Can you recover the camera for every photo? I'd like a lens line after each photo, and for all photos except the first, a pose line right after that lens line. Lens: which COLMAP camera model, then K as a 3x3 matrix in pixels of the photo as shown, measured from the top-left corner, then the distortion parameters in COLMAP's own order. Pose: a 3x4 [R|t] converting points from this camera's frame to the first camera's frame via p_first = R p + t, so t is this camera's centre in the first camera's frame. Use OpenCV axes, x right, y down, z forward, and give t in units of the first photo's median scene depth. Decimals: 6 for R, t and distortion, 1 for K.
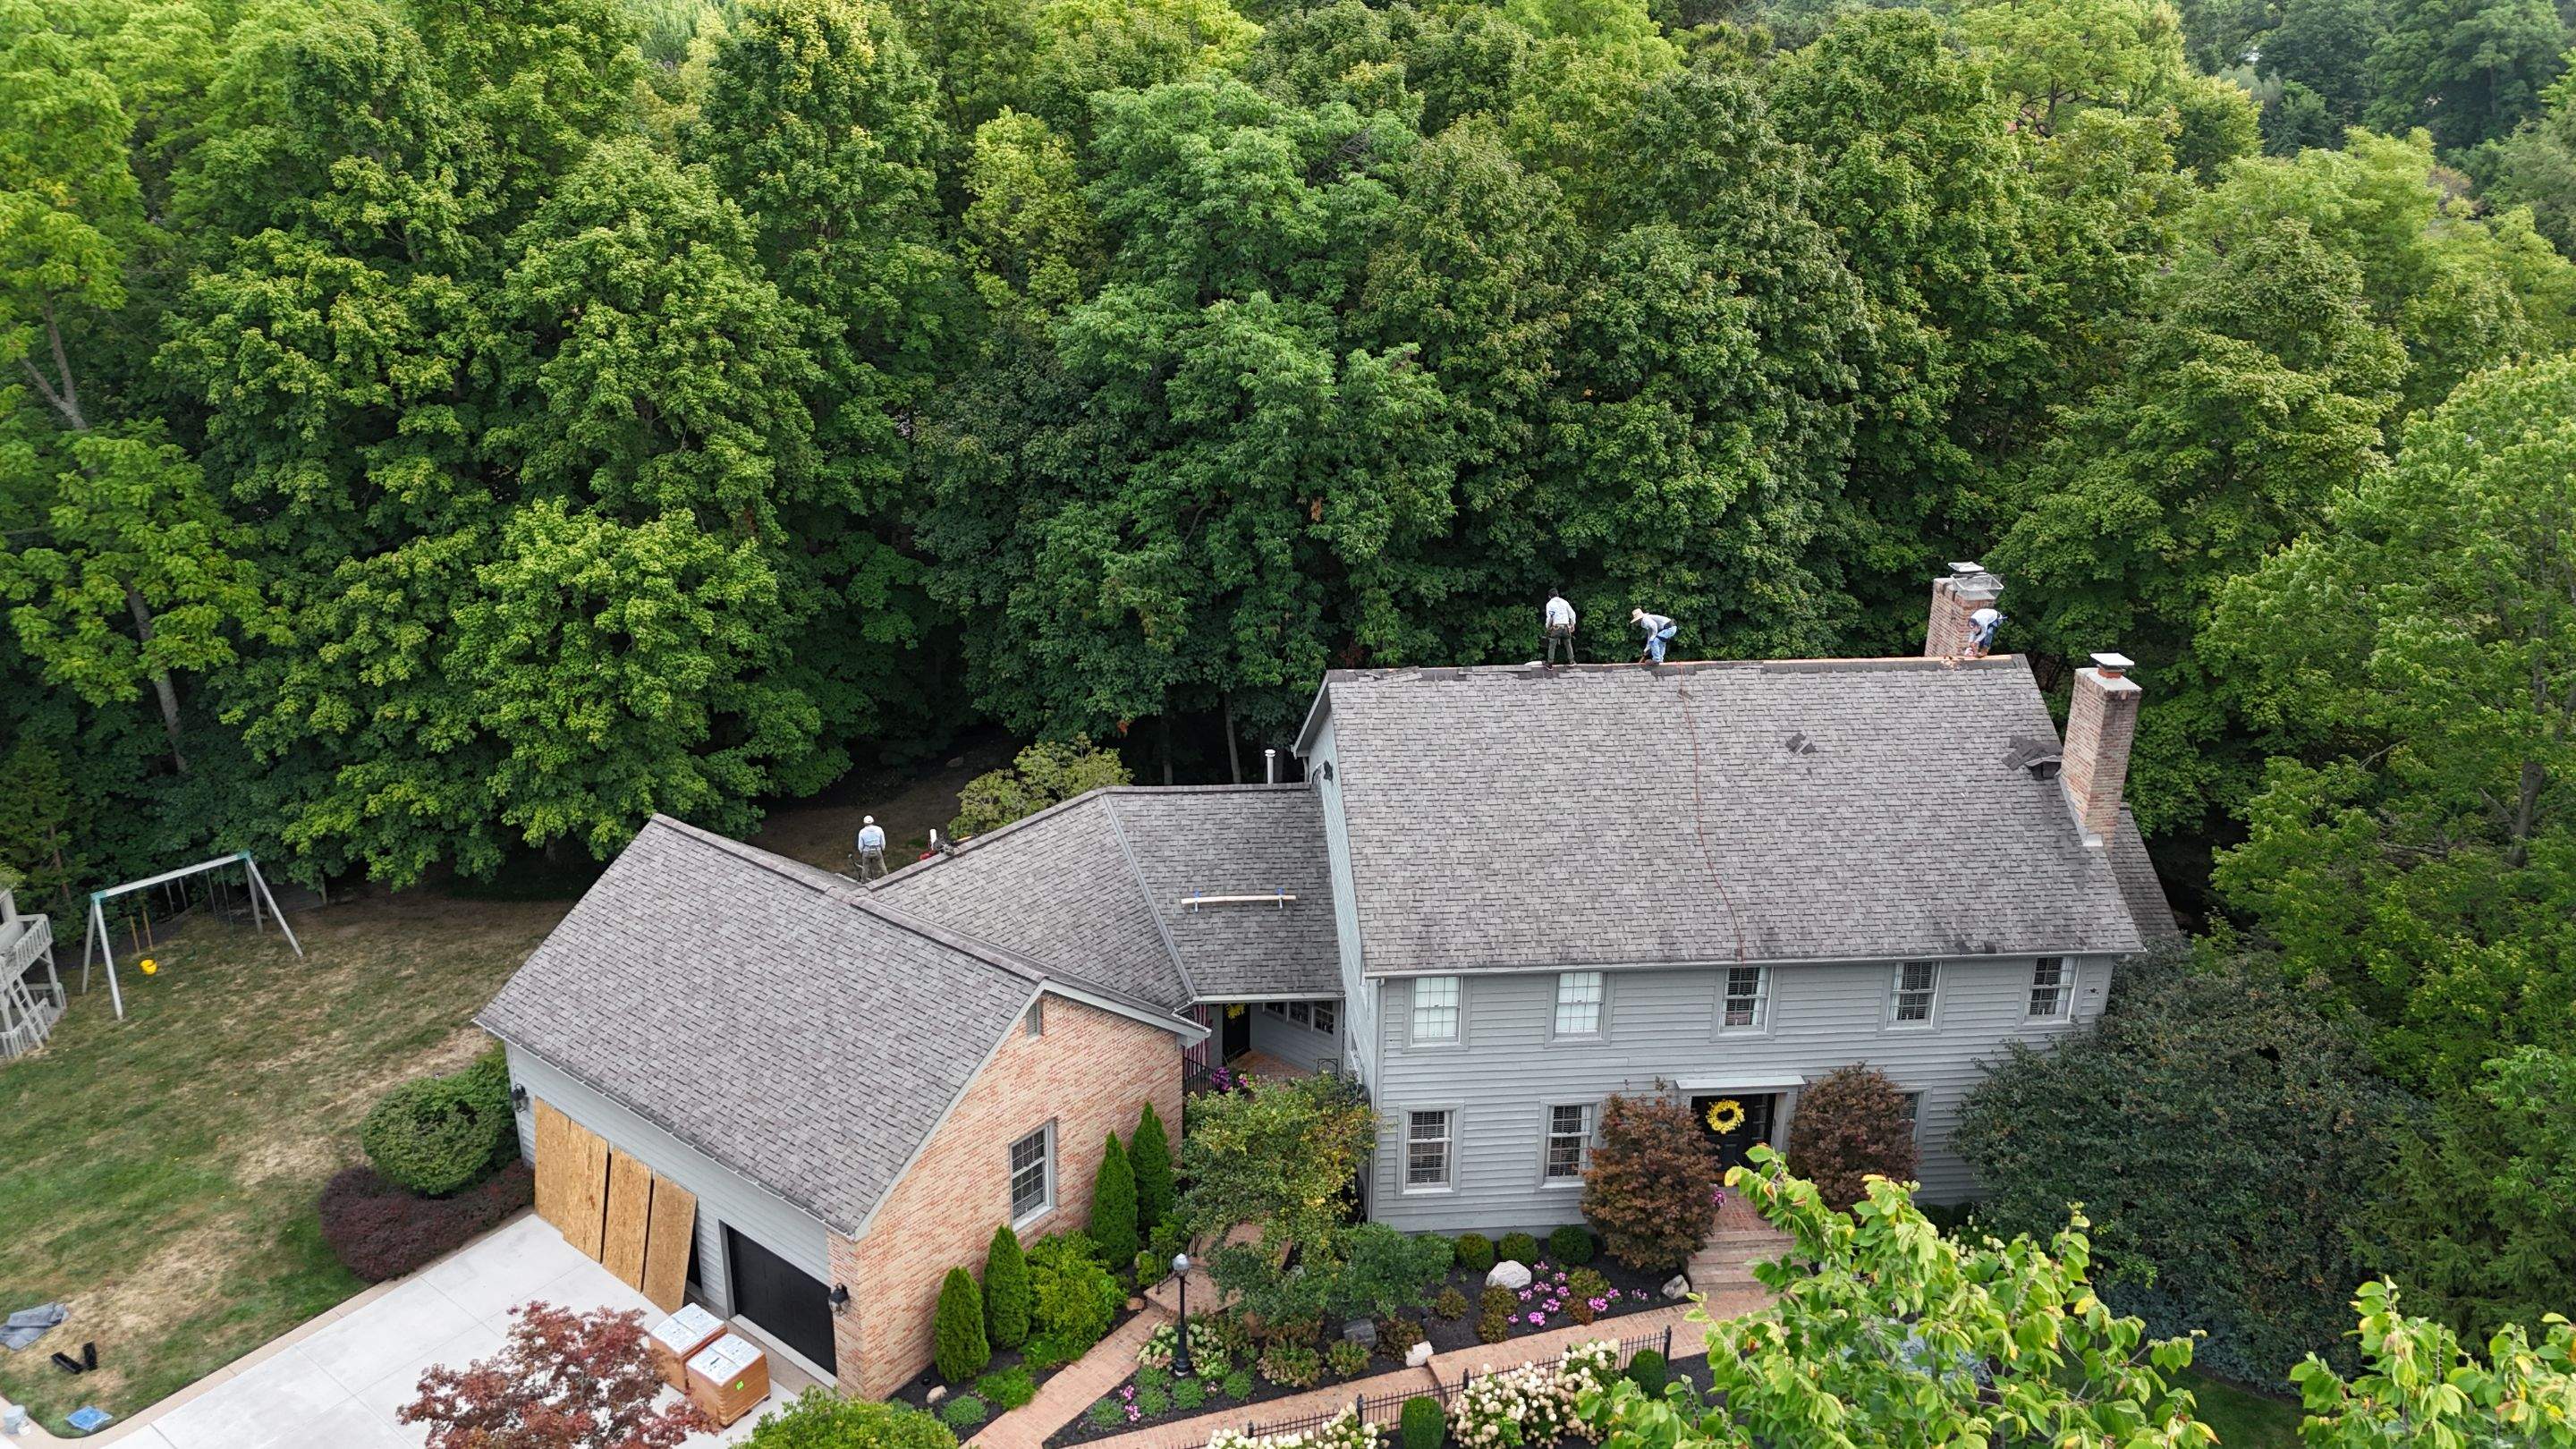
lens RADIAL K [[1890.3, 0, 1288.0], [0, 1890.3, 724.5], [0, 0, 1]] dist [0.079972, -0.087340]
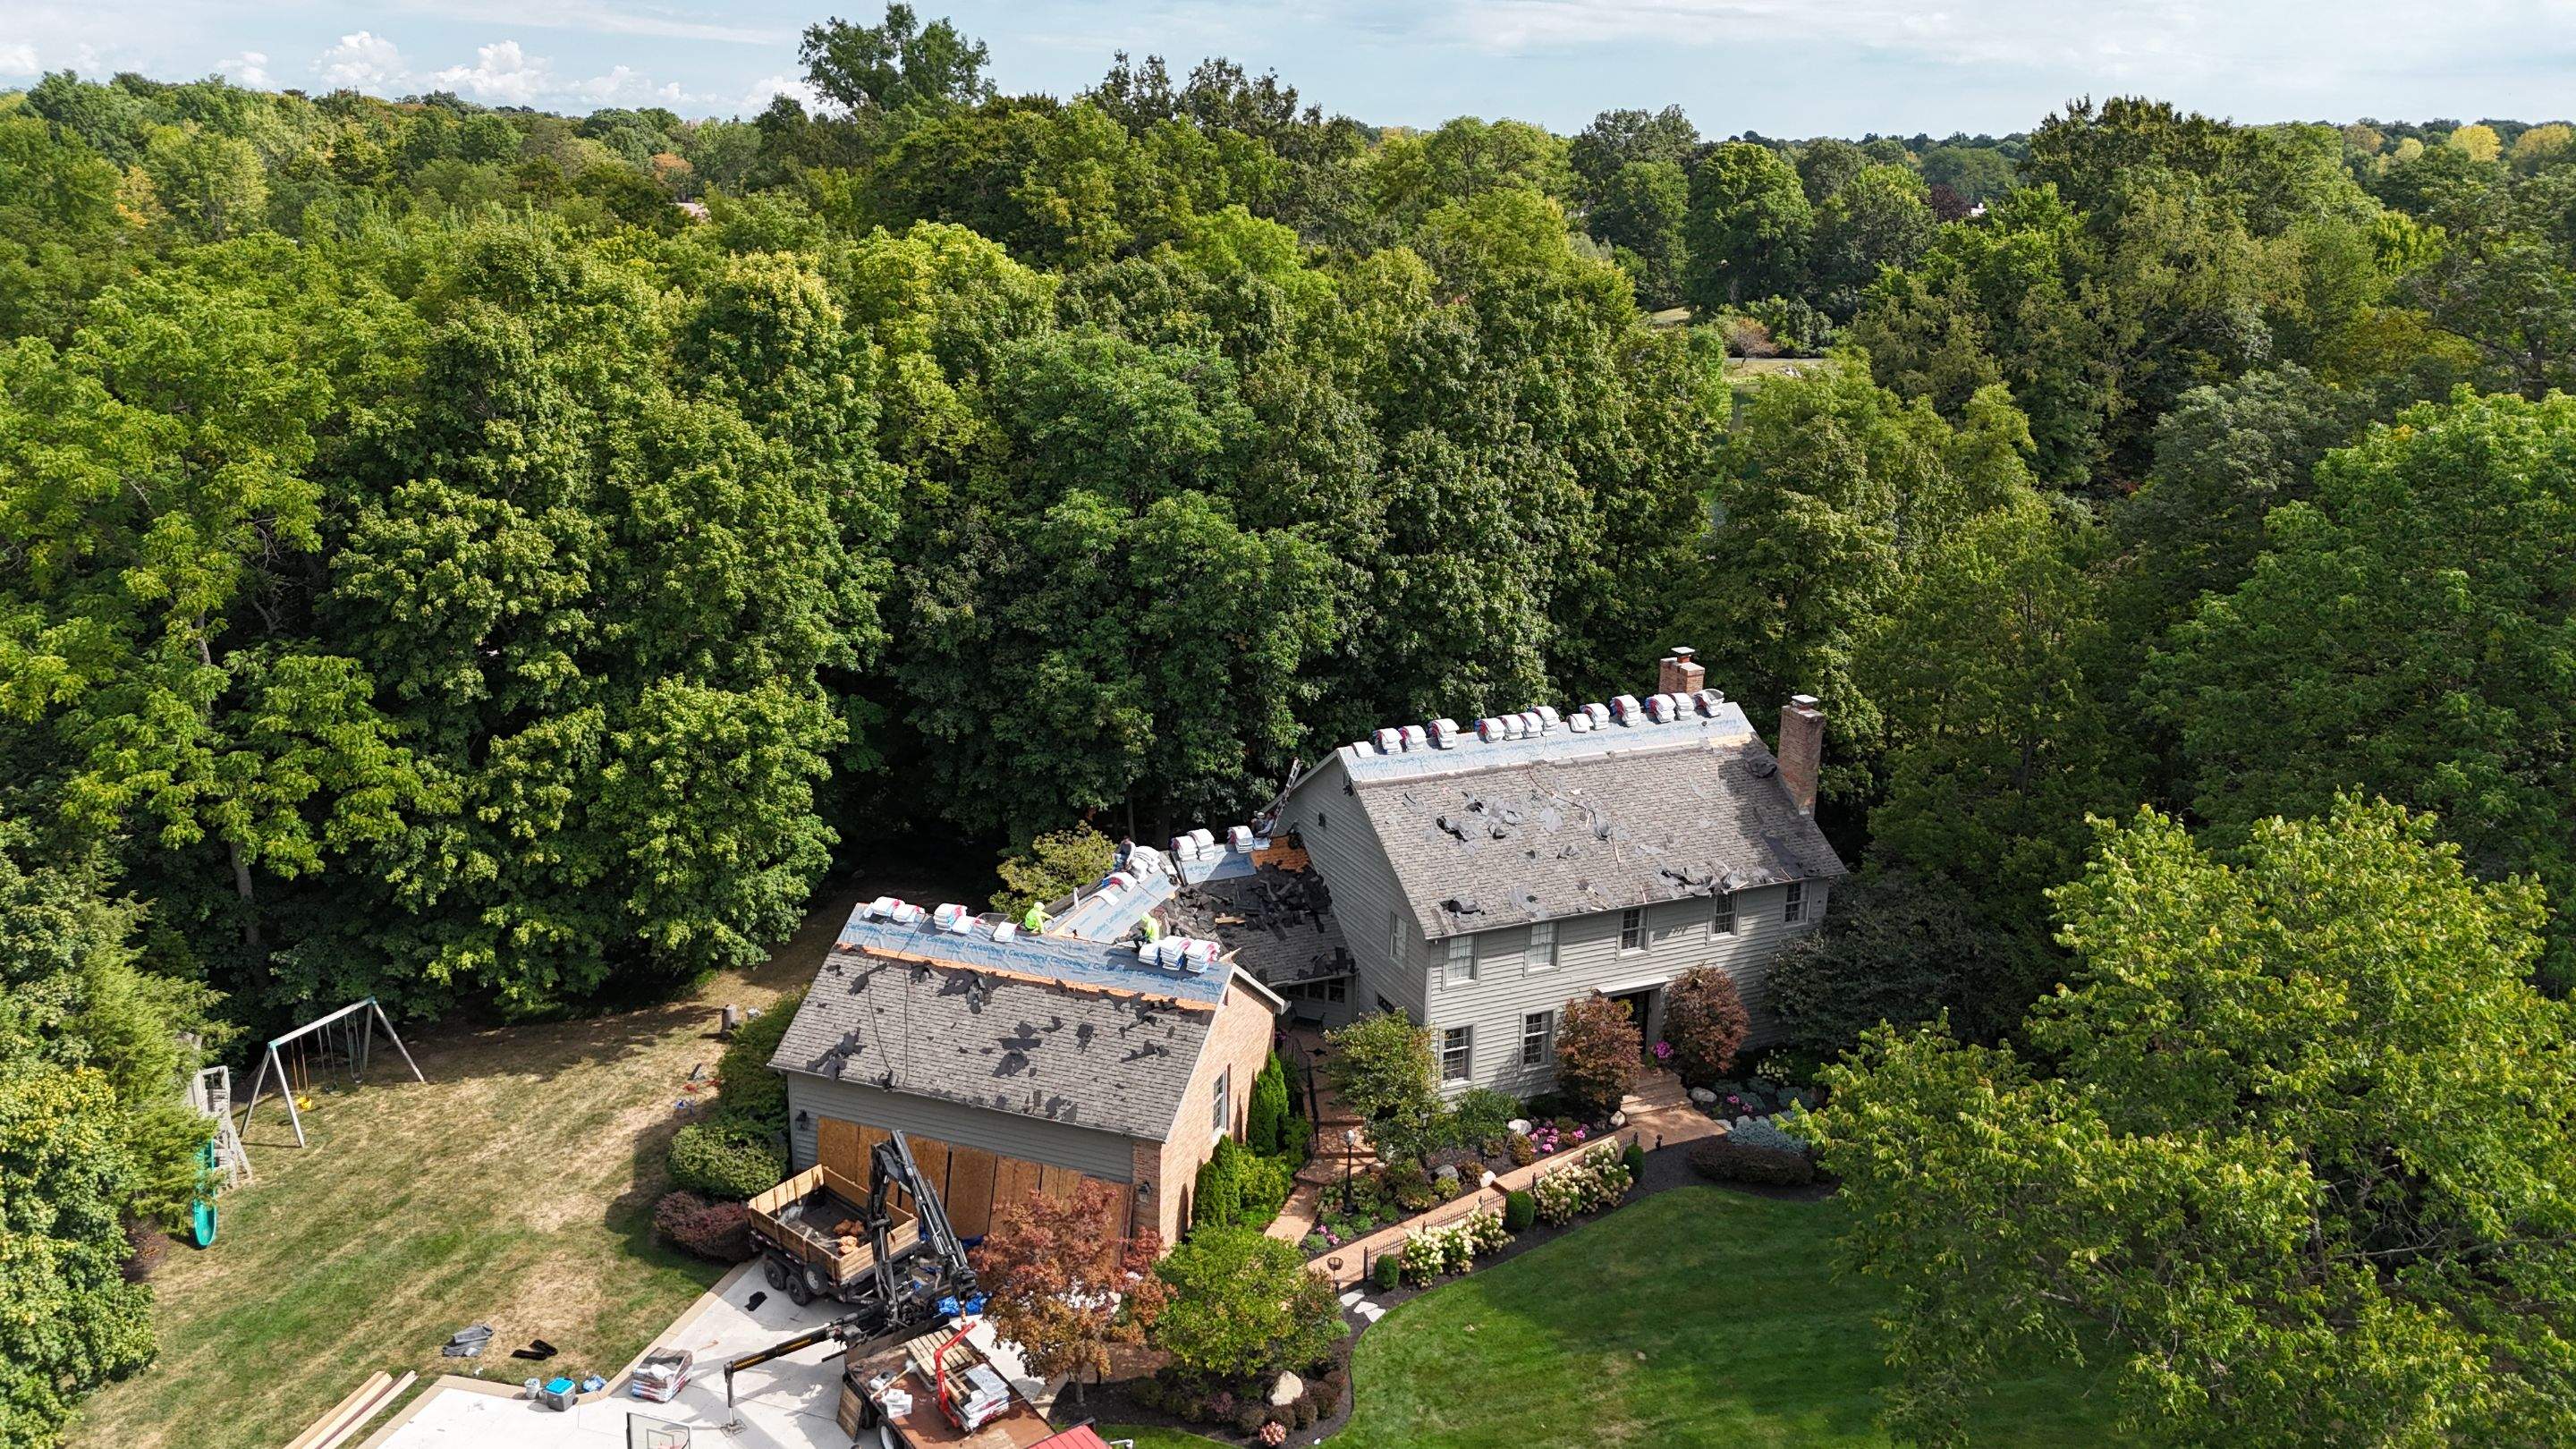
lens RADIAL K [[1890.3, 0, 1288.0], [0, 1890.3, 724.5], [0, 0, 1]] dist [0.079972, -0.087340]
pose [[0.947506, -0.083708, 0.308586, -0.391067], [0.102858, 0.993618, -0.046293, 0.014344], [-0.302741, 0.075603, 0.950069, -0.326541]]
